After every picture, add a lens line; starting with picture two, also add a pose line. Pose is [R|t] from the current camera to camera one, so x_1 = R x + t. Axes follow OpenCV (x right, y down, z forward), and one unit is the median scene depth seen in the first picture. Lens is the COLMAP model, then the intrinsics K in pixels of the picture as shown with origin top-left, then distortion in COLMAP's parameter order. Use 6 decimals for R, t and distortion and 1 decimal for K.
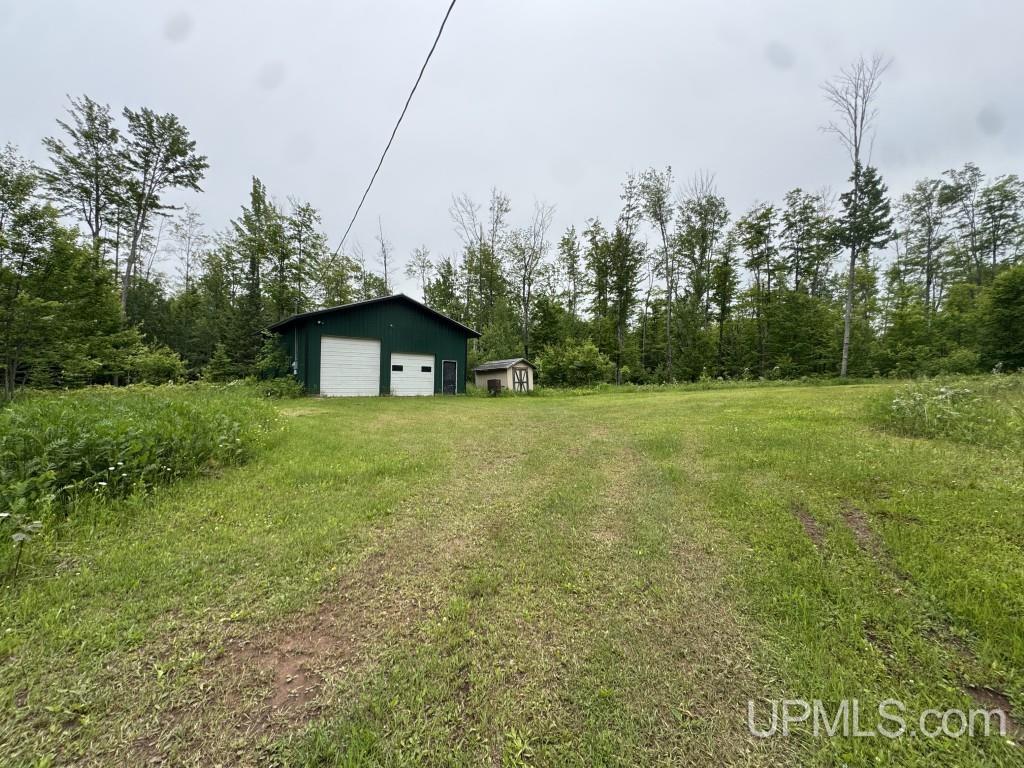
lens RADIAL K [[404.5, 0, 503.2], [0, 404.5, 385.2], [0, 0, 1]] dist [-0.012155, -0.000210]
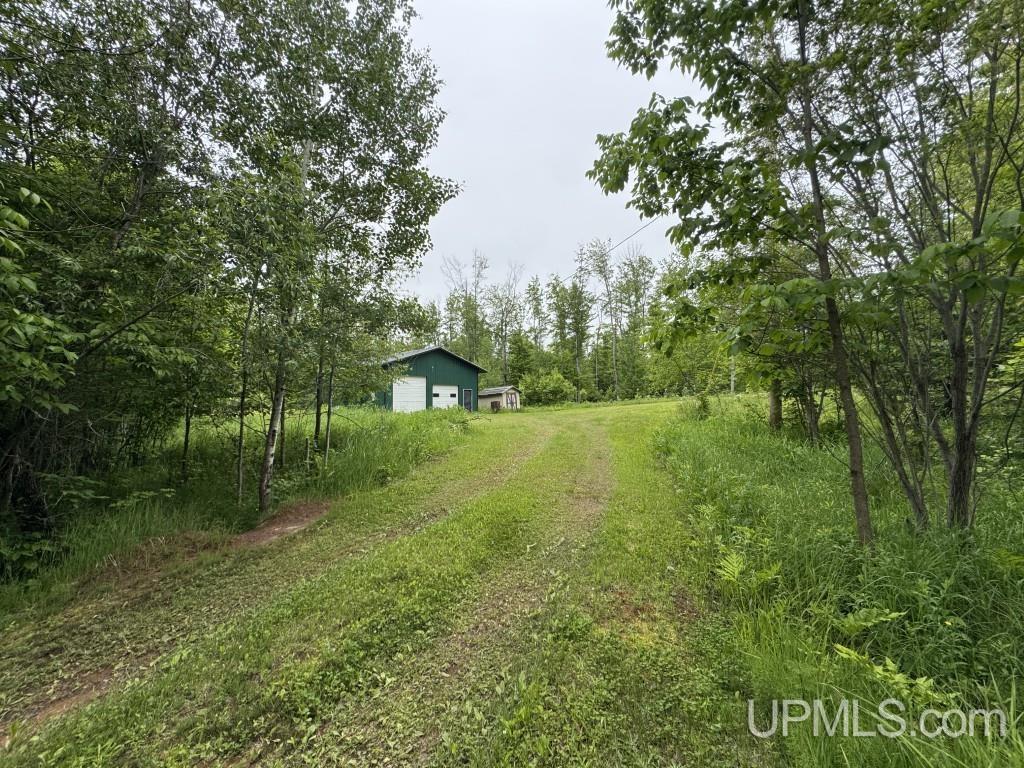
lens RADIAL K [[404.5, 0, 518.2], [0, 404.5, 385.0], [0, 0, 1]] dist [-0.012155, -0.000210]
pose [[0.990341, -0.024528, 0.136467, -0.073835], [0.032751, 0.997760, -0.058337, 0.007986], [-0.134730, 0.062243, 0.988925, -0.233586]]
